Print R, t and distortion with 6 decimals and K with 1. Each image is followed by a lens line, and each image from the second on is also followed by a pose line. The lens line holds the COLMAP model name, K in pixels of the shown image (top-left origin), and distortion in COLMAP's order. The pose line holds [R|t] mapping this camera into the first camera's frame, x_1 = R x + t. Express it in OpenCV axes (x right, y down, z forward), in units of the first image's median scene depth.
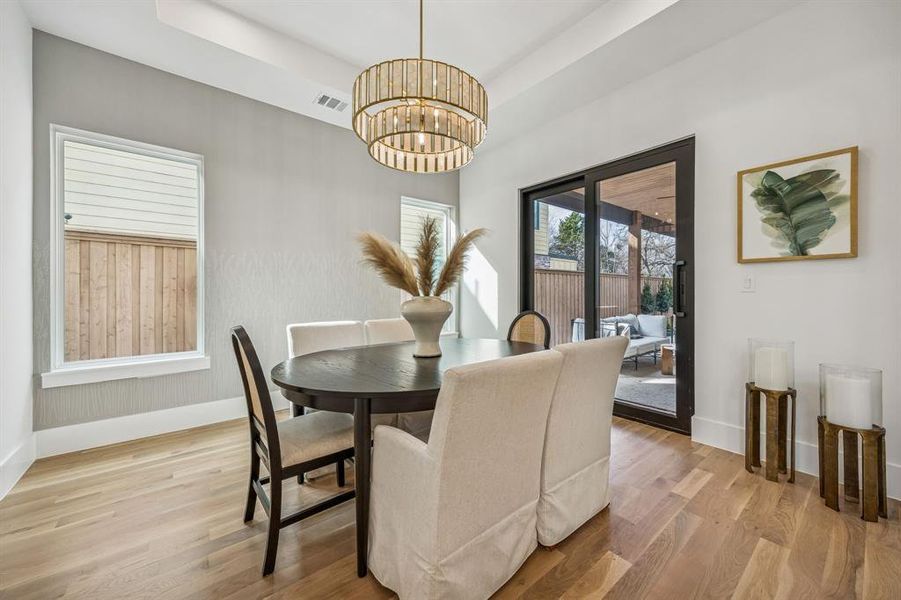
lens RADIAL K [[346.0, 0, 454.4], [0, 346.0, 297.1], [0, 0, 1]] dist [0.000433, 0.000007]
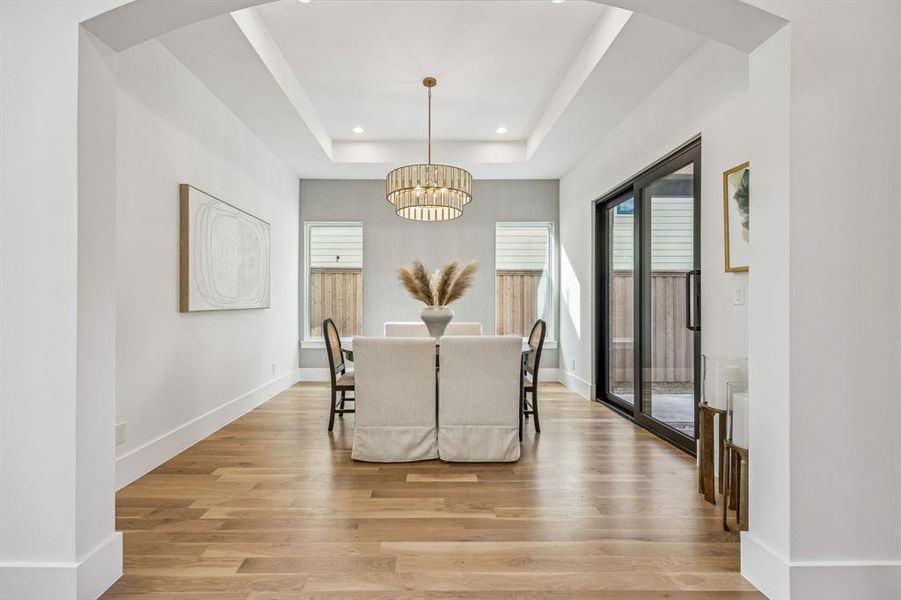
lens RADIAL K [[412.6, 0, 450.5], [0, 412.6, 300.0], [0, 0, 1]] dist [0.000771, 0.000043]
pose [[0.767421, -0.000856, -0.641142, 1.047234], [-0.006239, 0.999942, -0.008802, -0.011346], [0.641113, 0.010755, 0.767371, -0.323521]]
